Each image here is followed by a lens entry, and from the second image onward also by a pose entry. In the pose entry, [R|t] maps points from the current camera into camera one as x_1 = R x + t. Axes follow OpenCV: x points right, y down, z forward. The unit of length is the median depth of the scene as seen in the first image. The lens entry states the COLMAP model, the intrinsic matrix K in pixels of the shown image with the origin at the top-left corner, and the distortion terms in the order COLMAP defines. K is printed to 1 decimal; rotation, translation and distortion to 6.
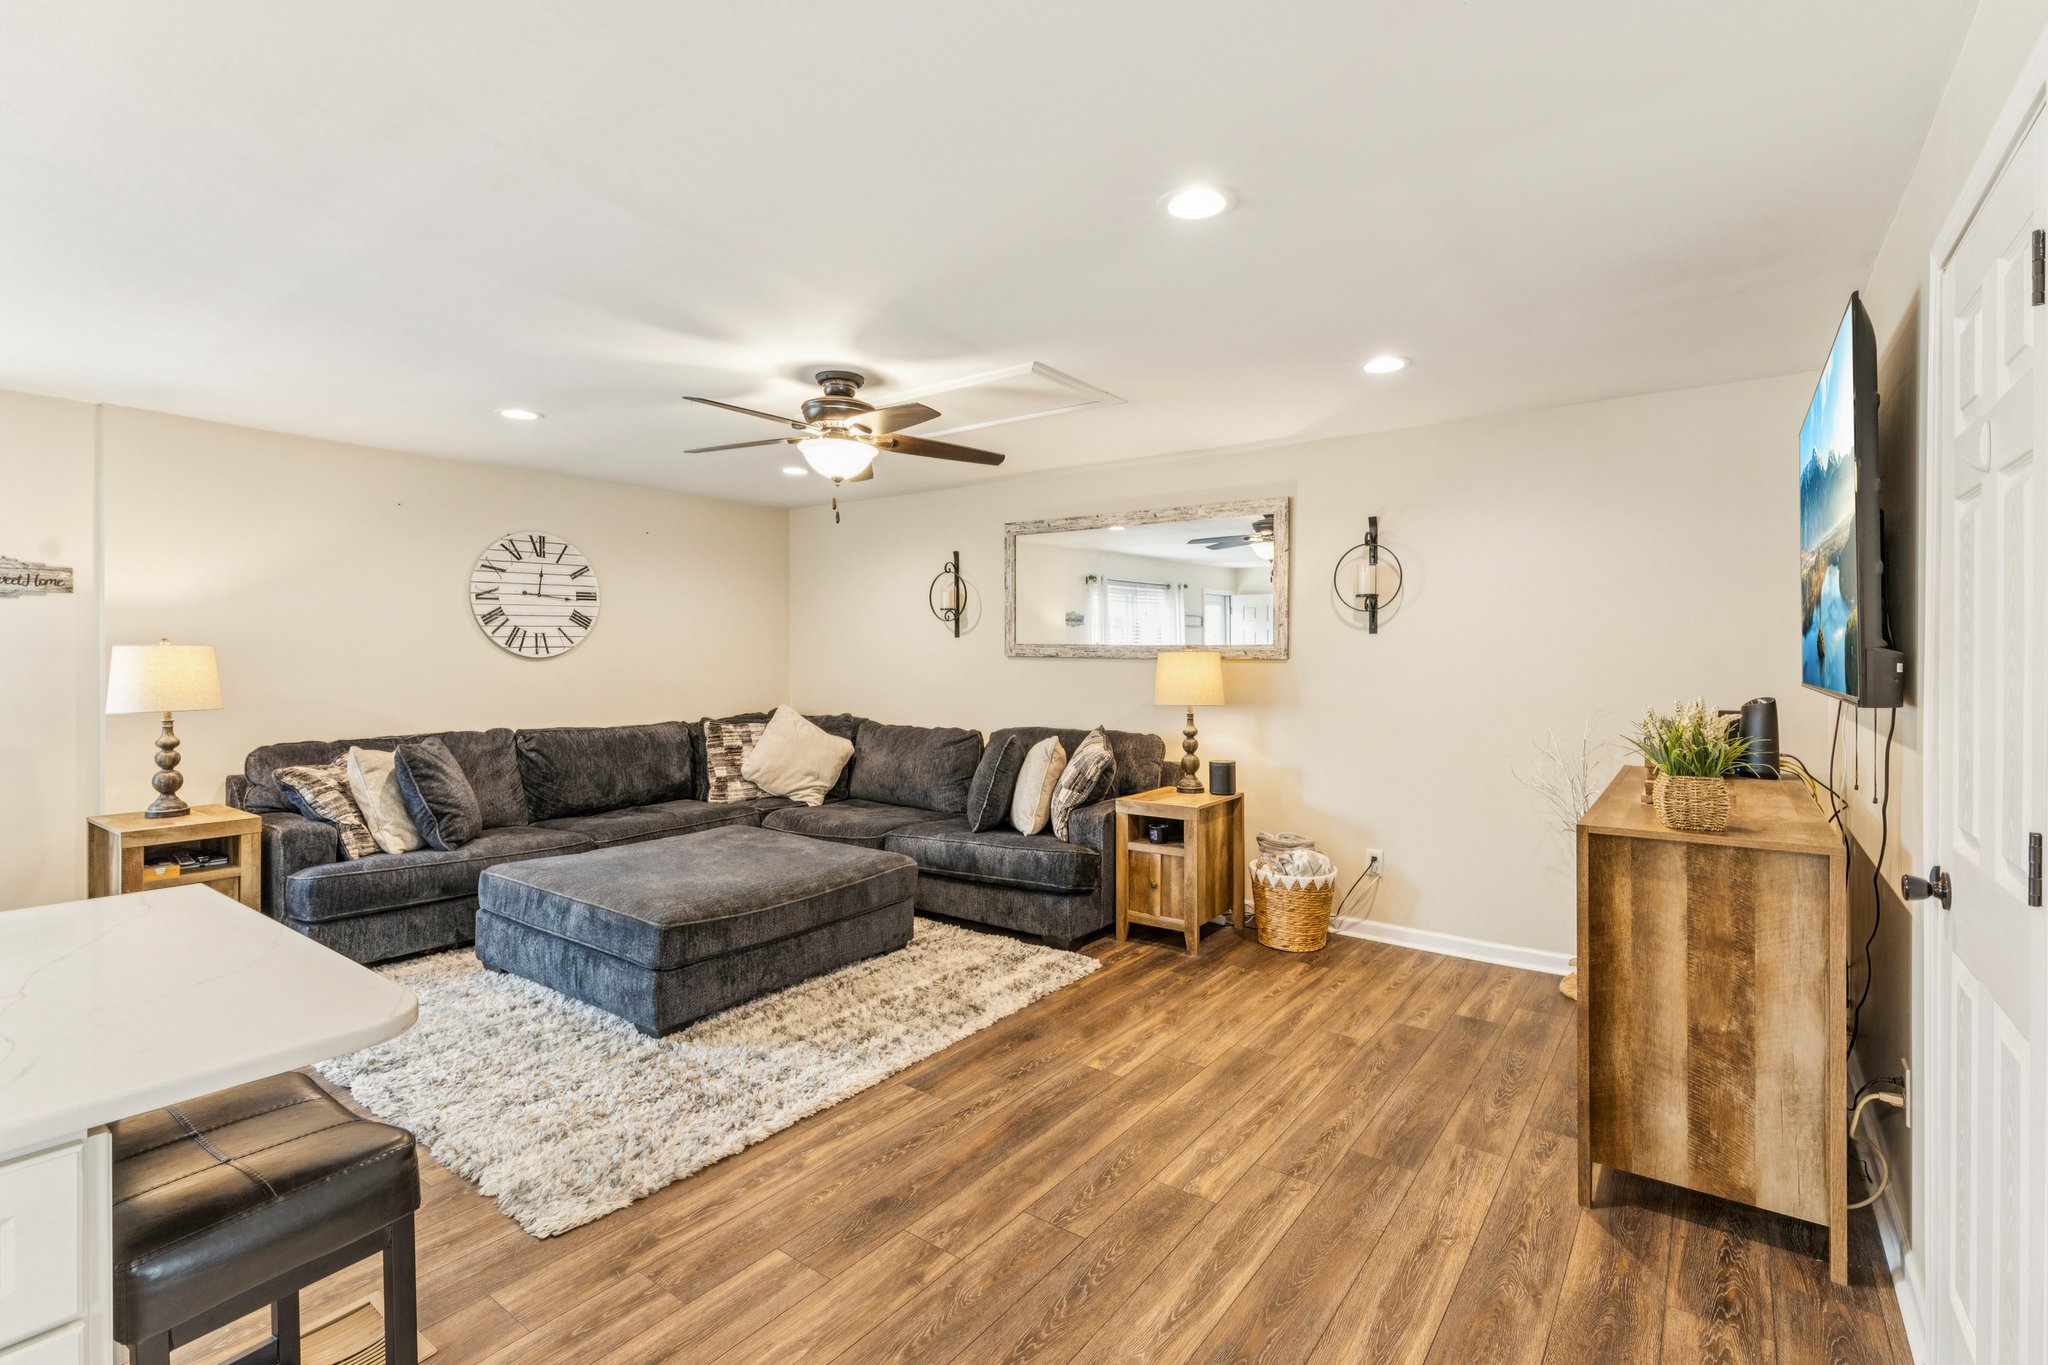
lens RADIAL K [[933.7, 0, 1033.1], [0, 933.7, 672.6], [0, 0, 1]] dist [0.000968, -0.000344]
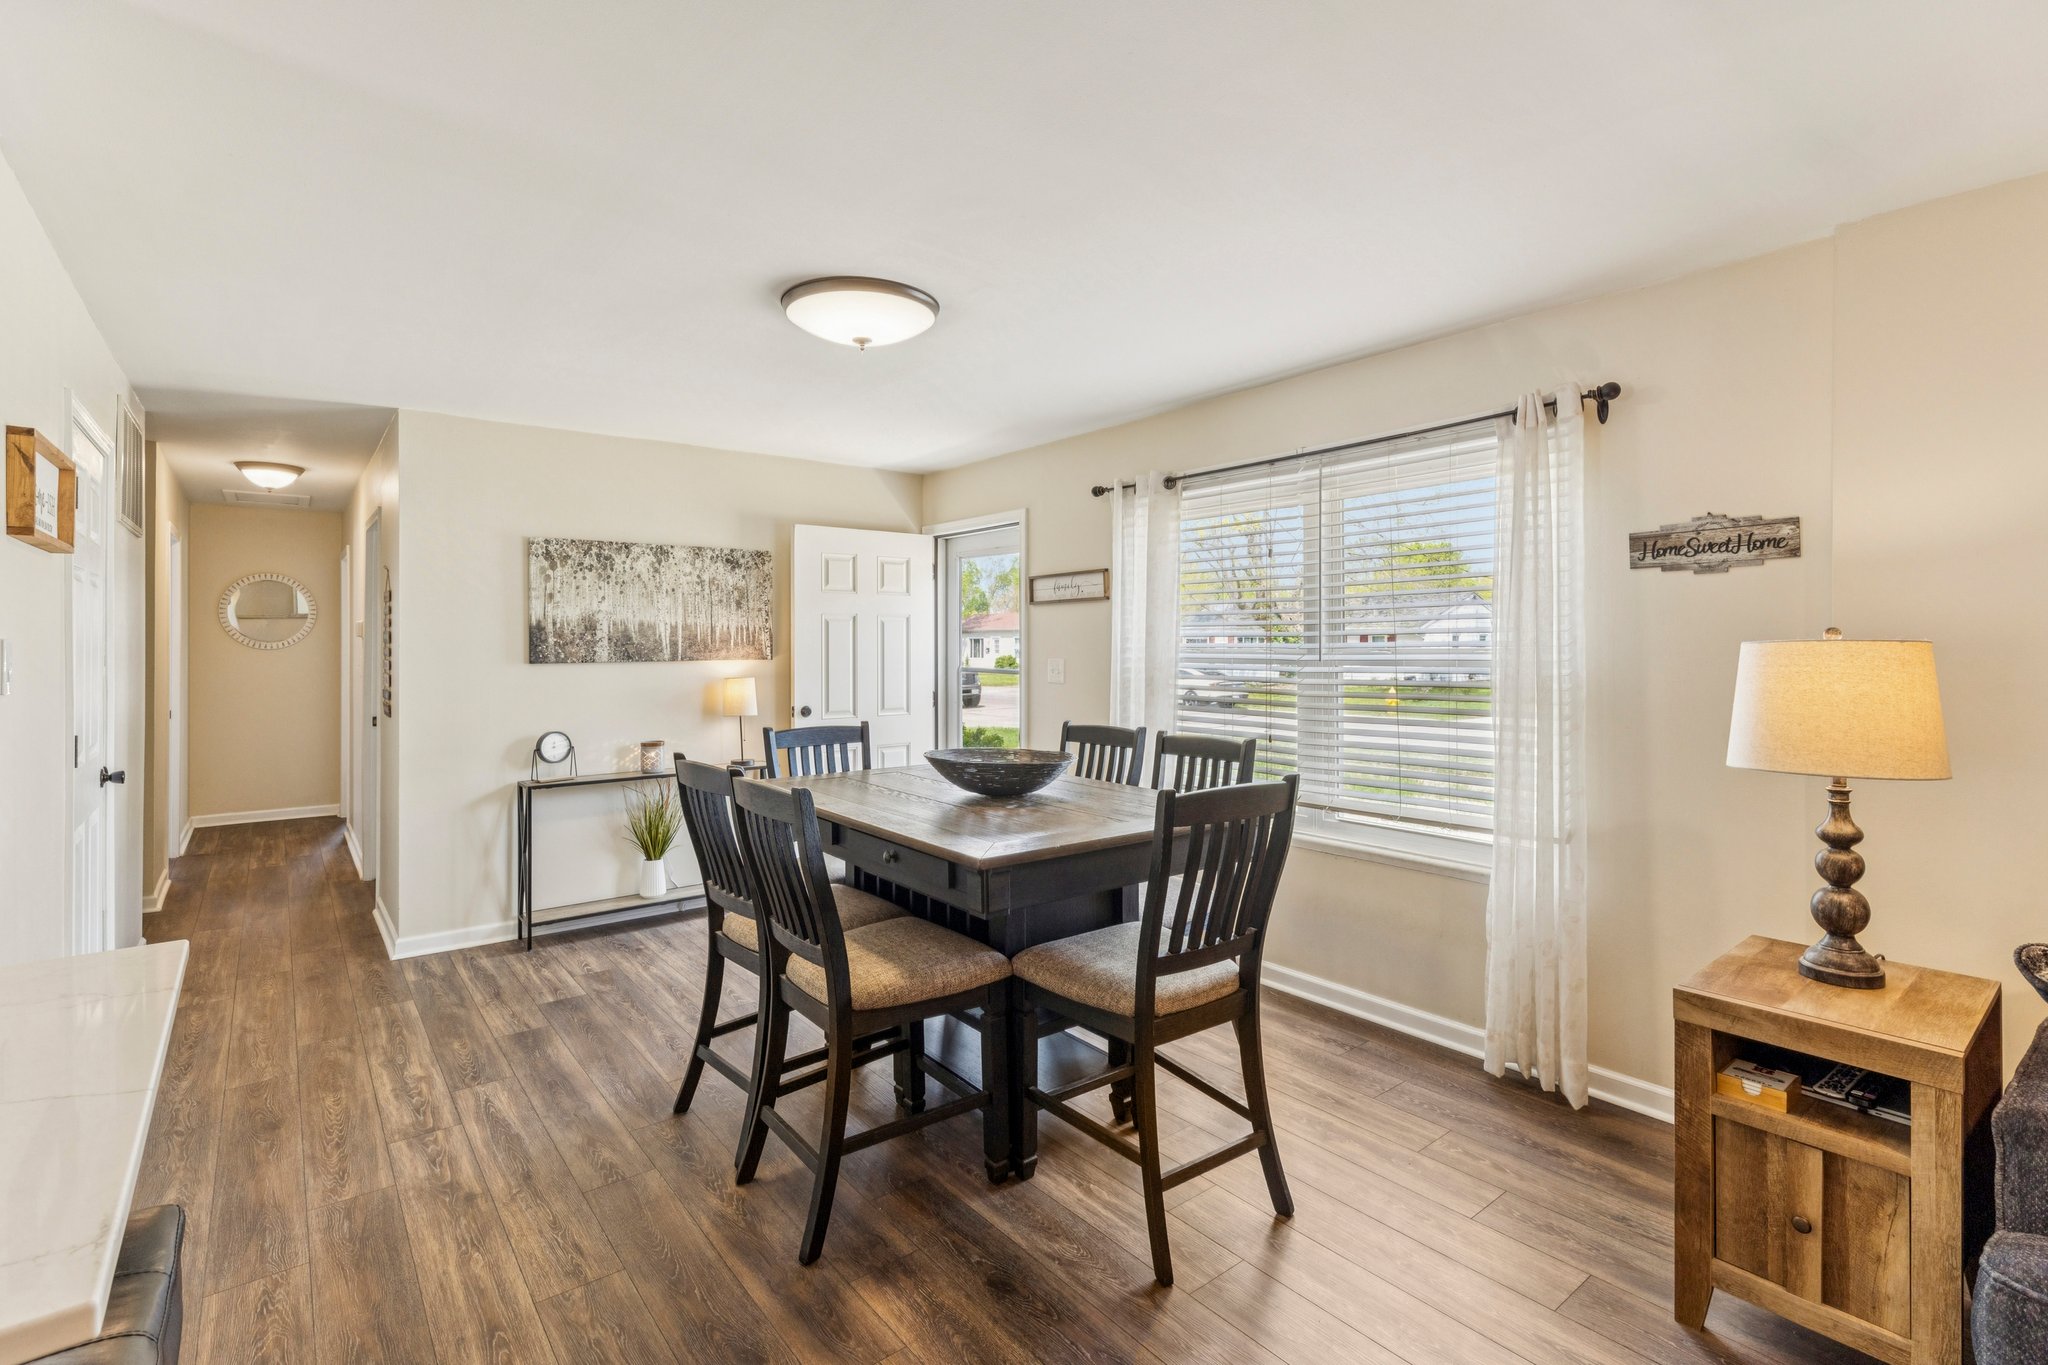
lens RADIAL K [[933.7, 0, 1044.9], [0, 933.7, 640.0], [0, 0, 1]] dist [0.000968, -0.000344]
pose [[-0.258557, -0.007372, -0.965968, -0.322174], [-0.016333, 0.999861, -0.003259, -0.021798], [0.965858, 0.014934, -0.258641, 0.710700]]
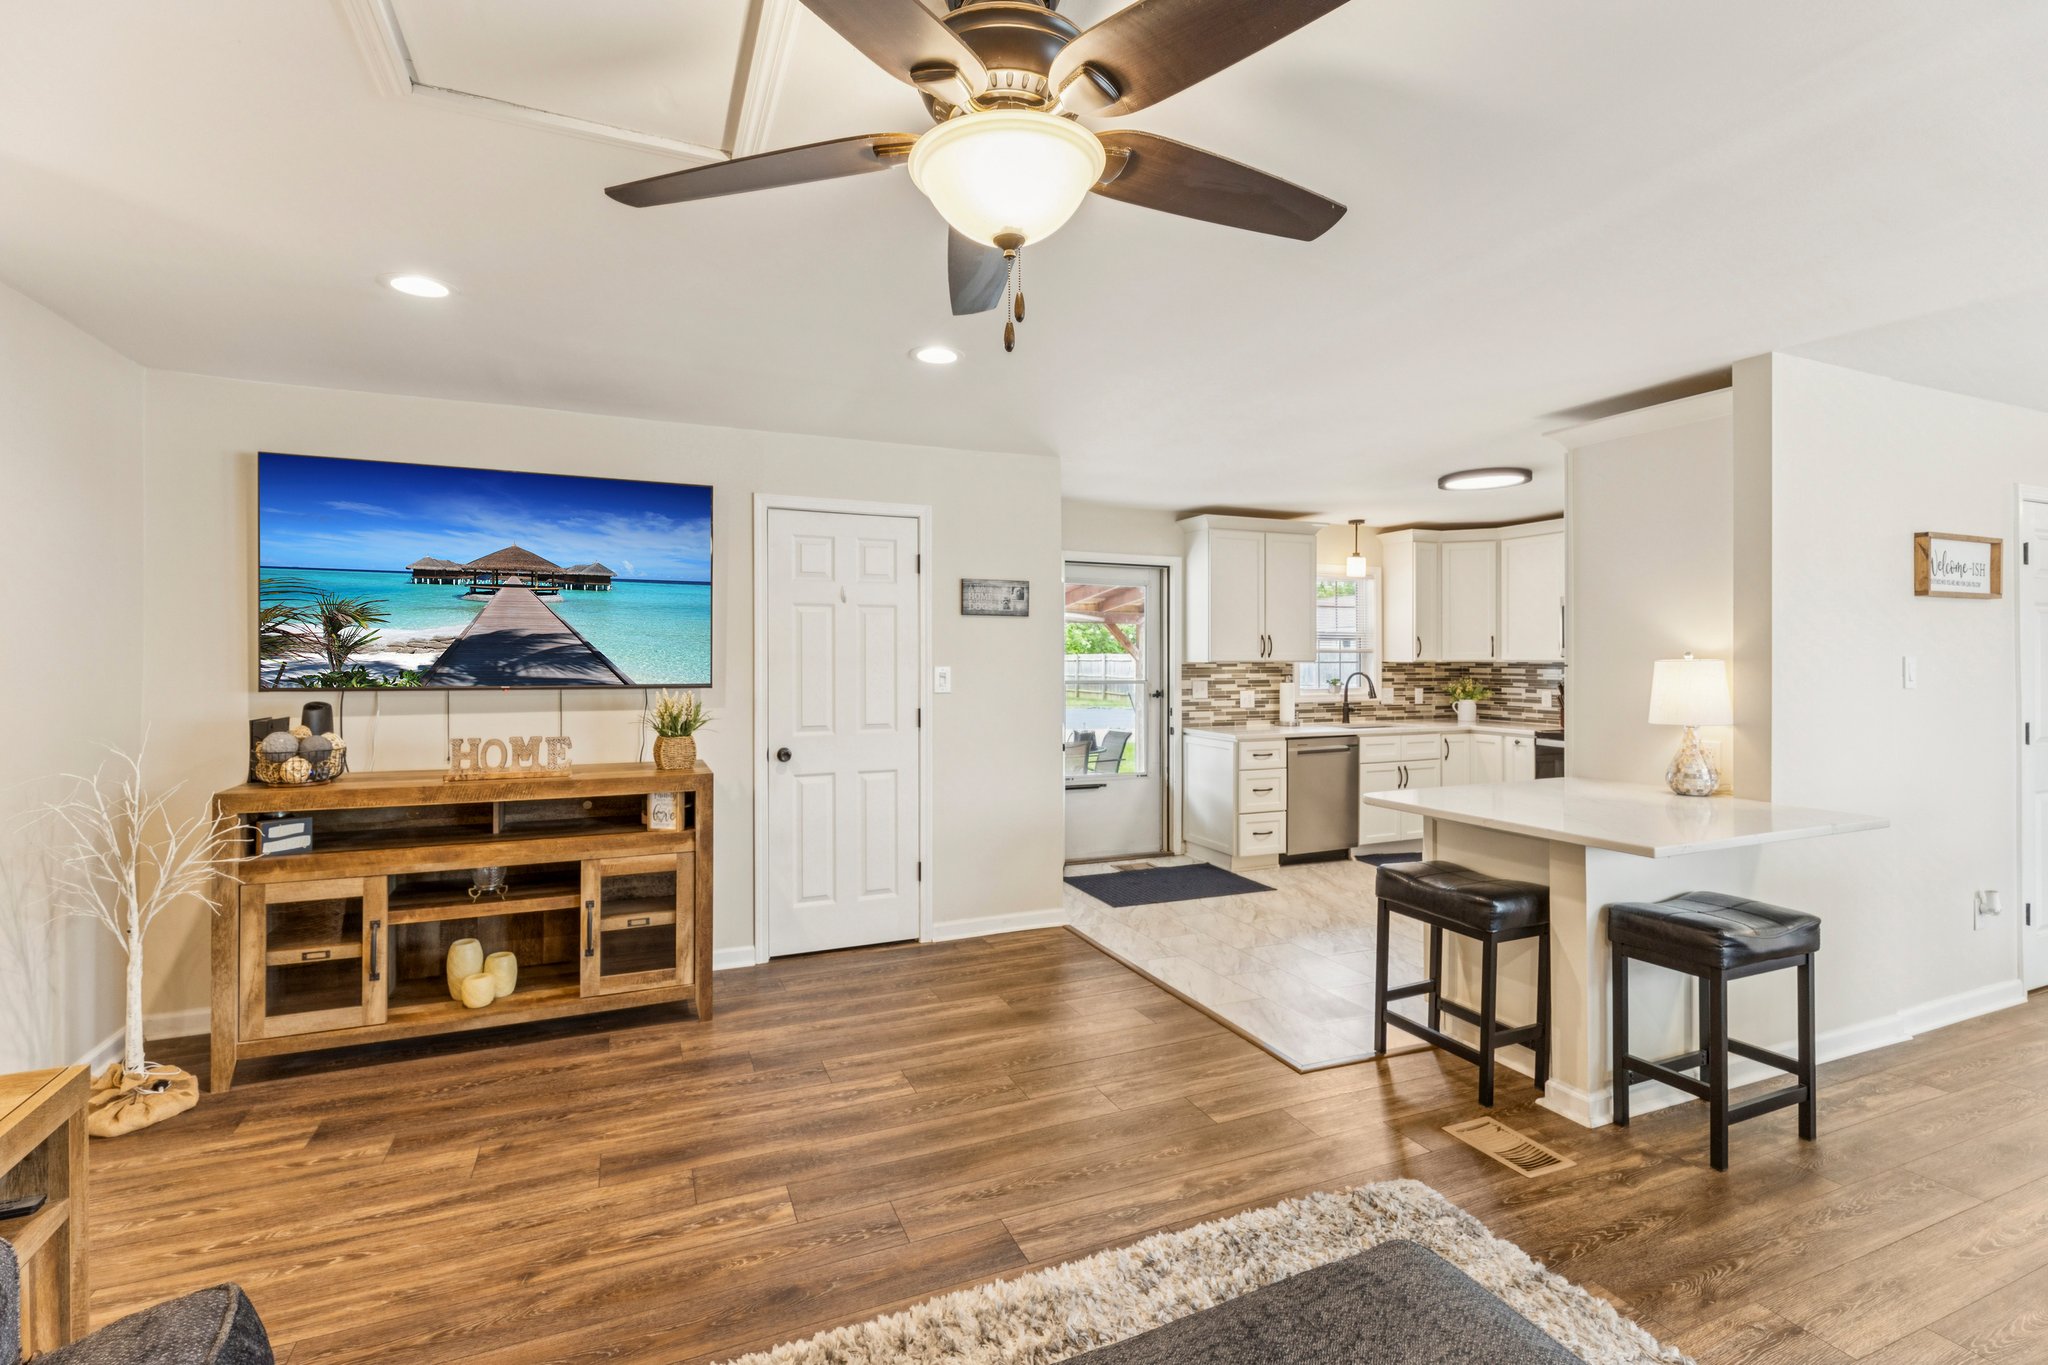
lens RADIAL K [[933.7, 0, 1038.2], [0, 933.7, 656.7], [0, 0, 1]] dist [0.000968, -0.000344]
pose [[-0.868369, -0.002183, 0.495914, -0.386713], [0.005635, 0.999882, 0.014268, -0.028756], [-0.495887, 0.015184, -0.868254, 1.239154]]
